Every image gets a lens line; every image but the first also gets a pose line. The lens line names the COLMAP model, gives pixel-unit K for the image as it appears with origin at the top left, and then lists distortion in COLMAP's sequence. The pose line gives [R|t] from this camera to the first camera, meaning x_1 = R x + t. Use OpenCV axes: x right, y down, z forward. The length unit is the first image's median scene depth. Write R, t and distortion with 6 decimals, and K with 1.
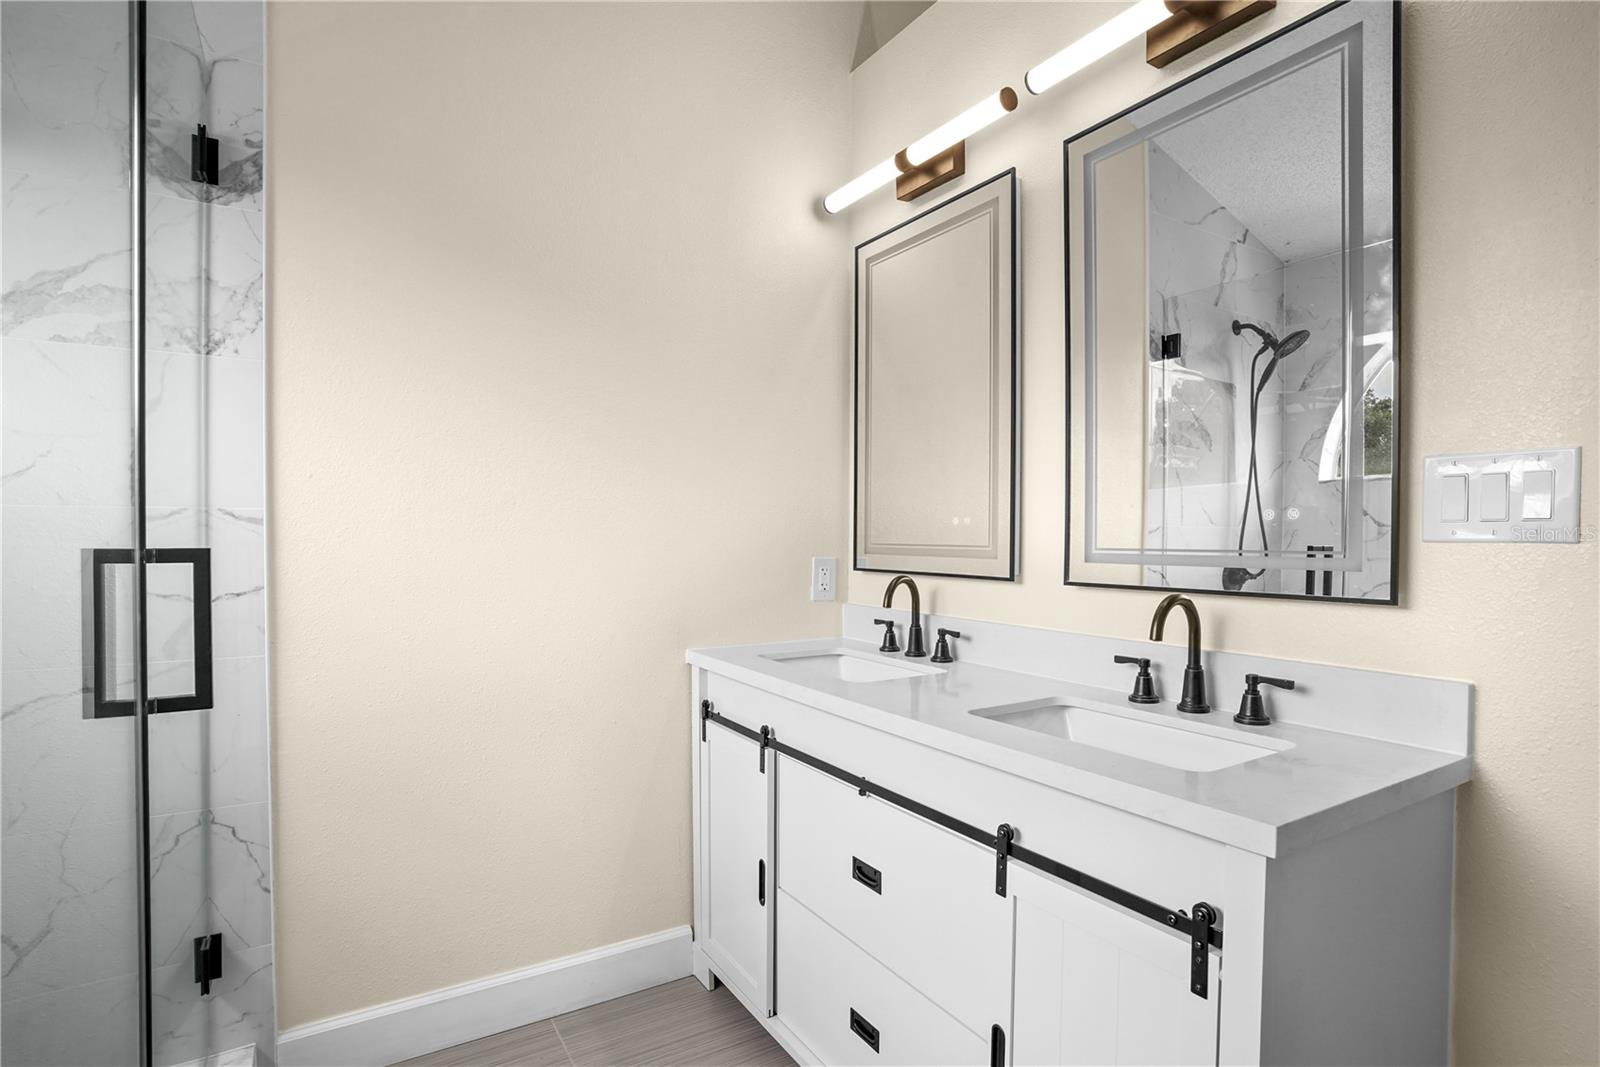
lens RADIAL K [[836.5, 0, 802.8], [0, 836.5, 538.5], [0, 0, 1]] dist [-0.002936, -0.000488]
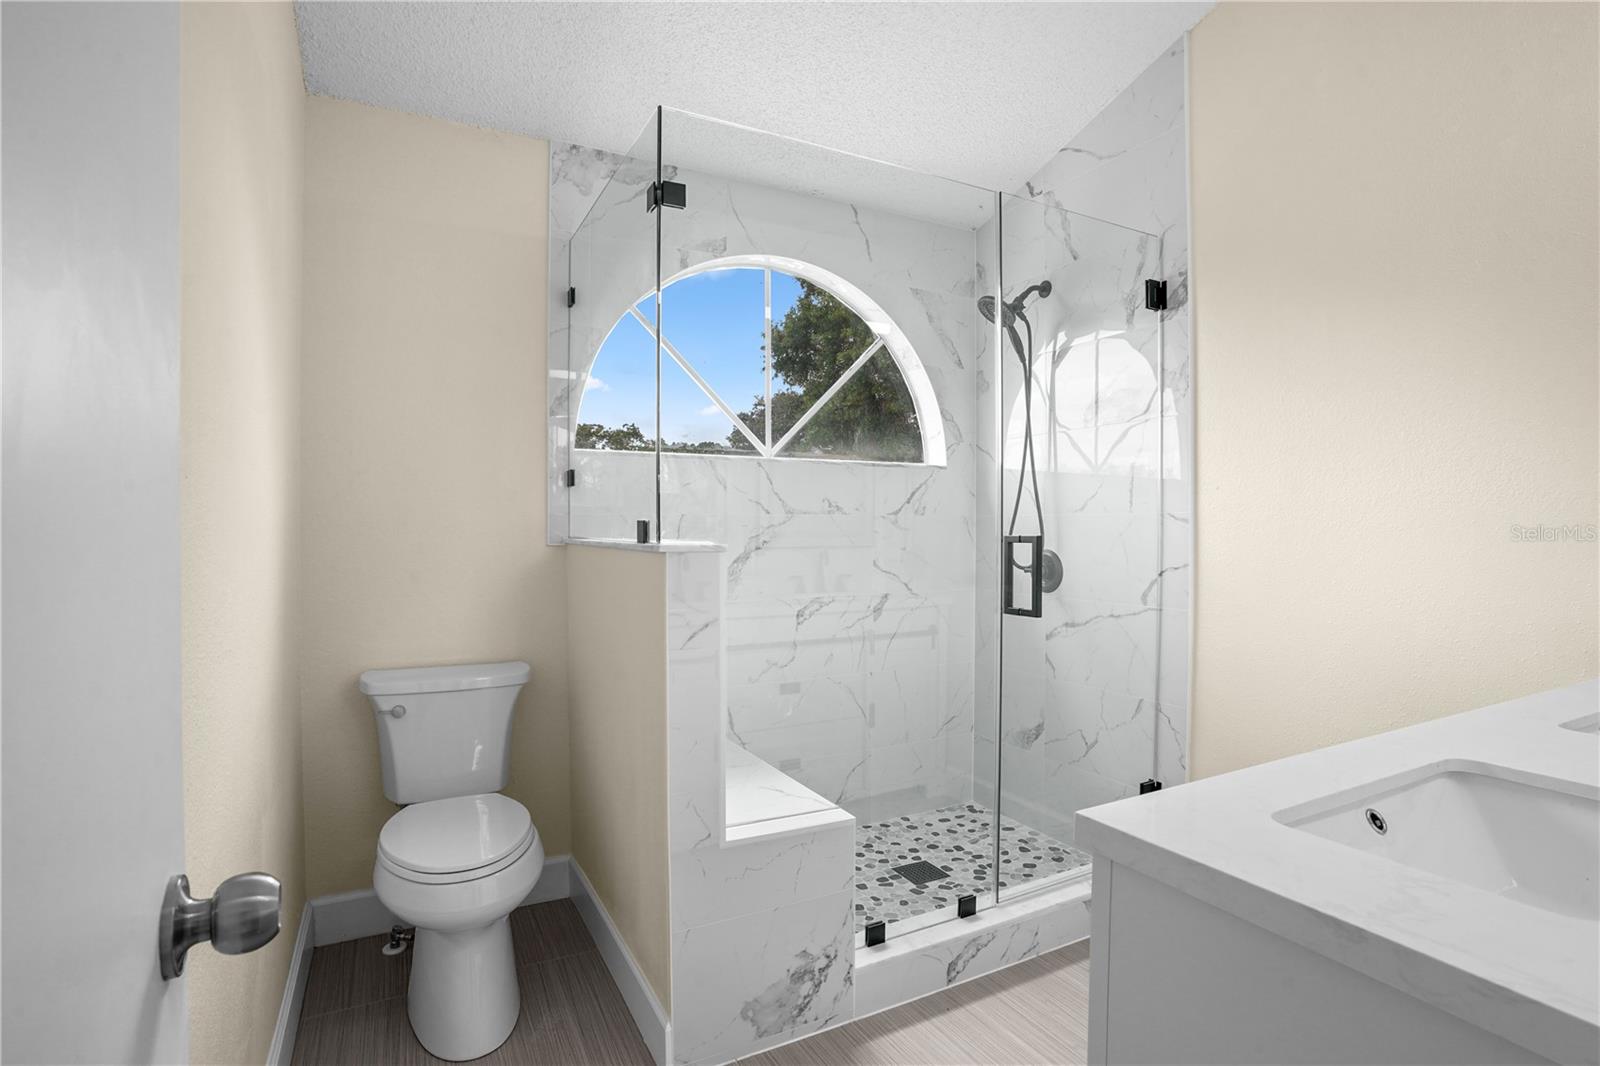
lens RADIAL K [[786.0, 0, 791.0], [0, 786.0, 529.6], [0, 0, 1]] dist [-0.077891, 0.030586]
pose [[-0.097193, -0.019092, -0.995082, 0.804663], [-0.001726, 0.999818, -0.019014, 0.023321], [0.995264, -0.000131, -0.097208, 0.428231]]
